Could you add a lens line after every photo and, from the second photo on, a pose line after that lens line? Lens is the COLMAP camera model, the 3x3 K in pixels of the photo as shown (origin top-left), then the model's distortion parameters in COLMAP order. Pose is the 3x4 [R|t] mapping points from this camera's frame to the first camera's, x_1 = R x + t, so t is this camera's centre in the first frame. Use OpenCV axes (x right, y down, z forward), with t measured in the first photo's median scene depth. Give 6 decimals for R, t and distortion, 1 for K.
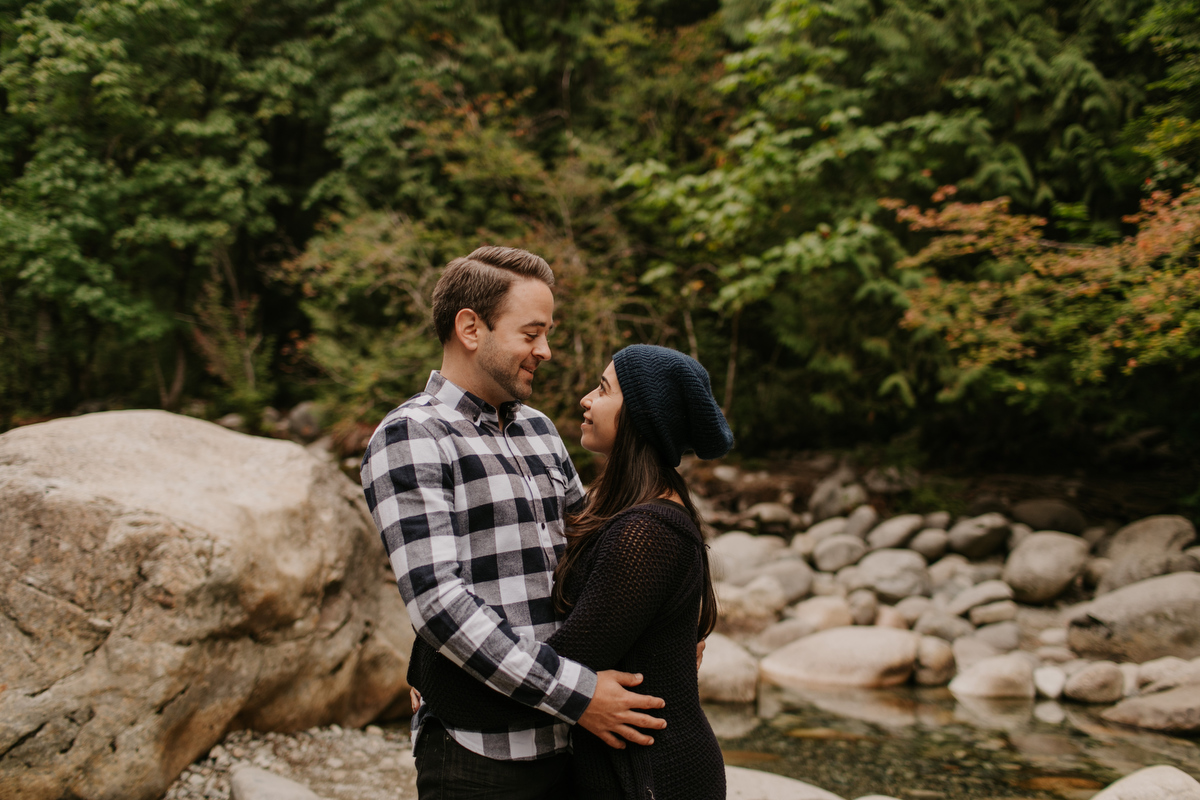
lens RADIAL K [[1146.7, 0, 599.2], [0, 1146.7, 394.5], [0, 0, 1]] dist [0.006321, -0.006010]
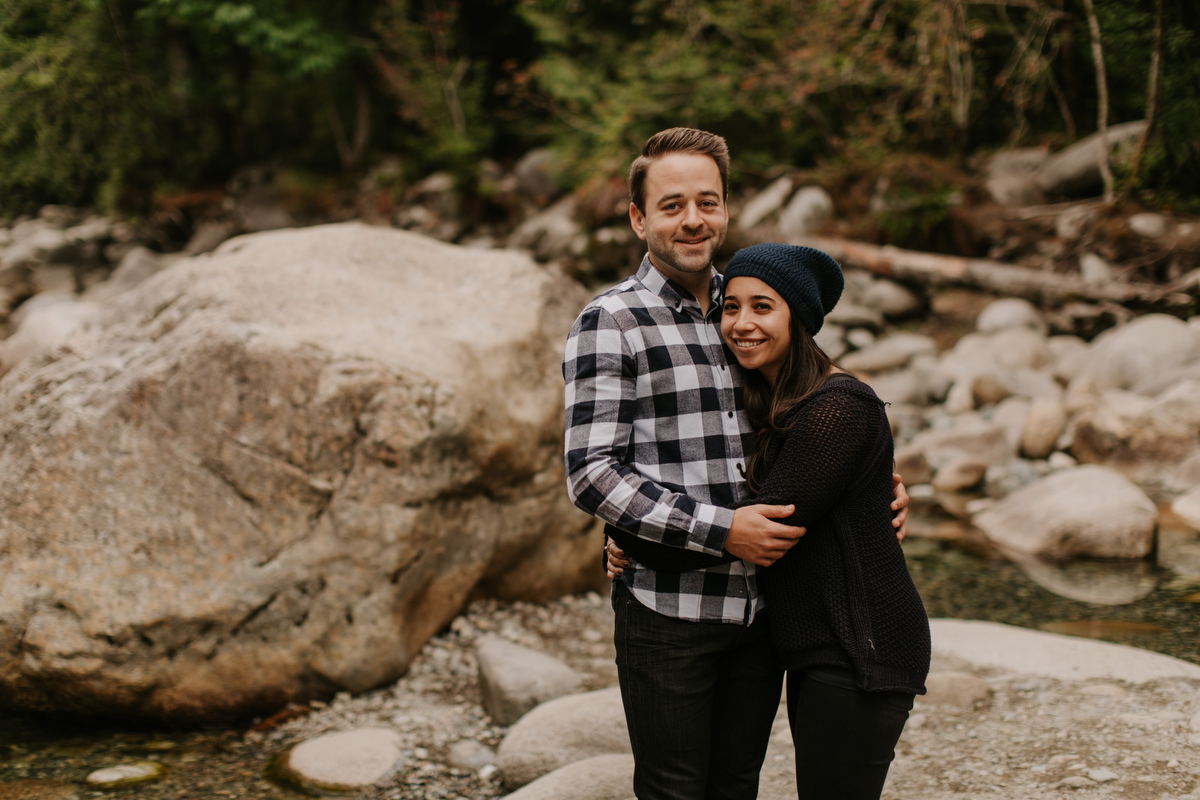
lens RADIAL K [[1756.9, 0, 594.4], [0, 1756.9, 394.1], [0, 0, 1]] dist [0.036891, -0.048129]
pose [[0.973252, -0.037520, -0.226656, 0.070688], [0.075043, 0.984378, 0.159278, -0.061308], [0.217139, -0.172026, 0.960863, -0.215054]]
